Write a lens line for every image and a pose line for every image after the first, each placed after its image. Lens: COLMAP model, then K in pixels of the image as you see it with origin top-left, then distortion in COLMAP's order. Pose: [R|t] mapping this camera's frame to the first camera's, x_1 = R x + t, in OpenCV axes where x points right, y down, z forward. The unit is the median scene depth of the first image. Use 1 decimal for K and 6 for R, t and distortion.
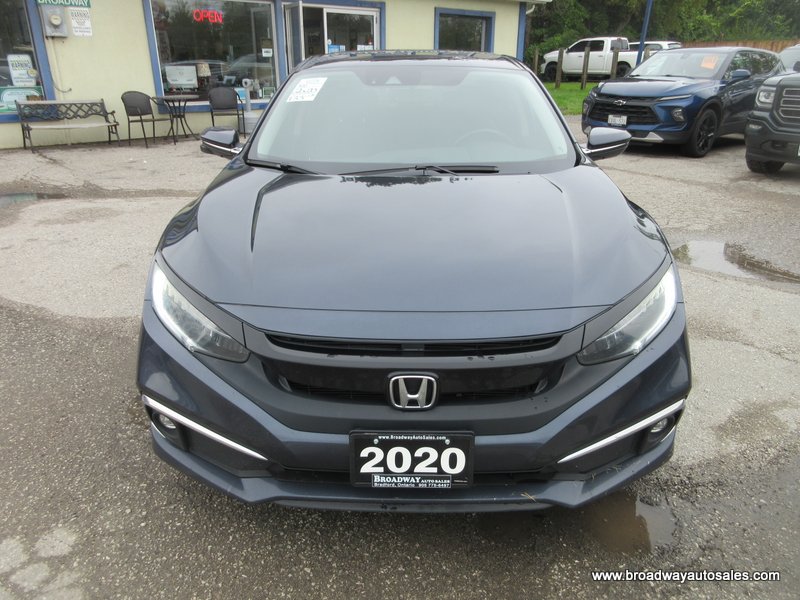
lens RADIAL K [[624.2, 0, 421.9], [0, 624.2, 312.7], [0, 0, 1]] dist [0.013416, 0.002591]
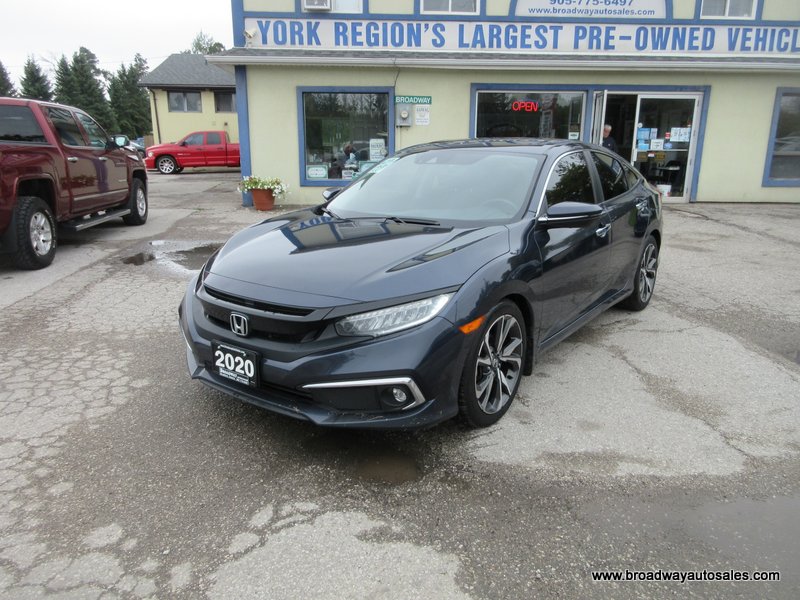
lens RADIAL K [[624.2, 0, 388.9], [0, 624.2, 300.5], [0, 0, 1]] dist [0.013416, 0.002591]
pose [[0.802935, 0.150258, -0.576817, 0.875787], [-0.224654, 0.972629, -0.059355, 0.043725], [0.552111, 0.177242, 0.814714, -0.161319]]
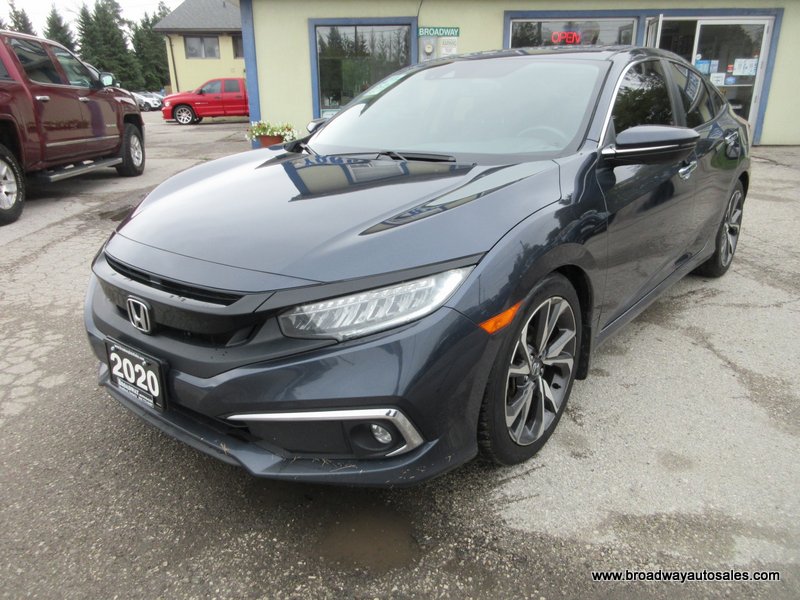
lens RADIAL K [[624.2, 0, 386.0], [0, 624.2, 301.4], [0, 0, 1]] dist [0.013416, 0.002591]
pose [[0.772258, 0.194912, -0.604671, 0.671804], [-0.225944, 0.973811, 0.025336, -0.021445], [0.593773, 0.117056, 0.796073, 0.213468]]
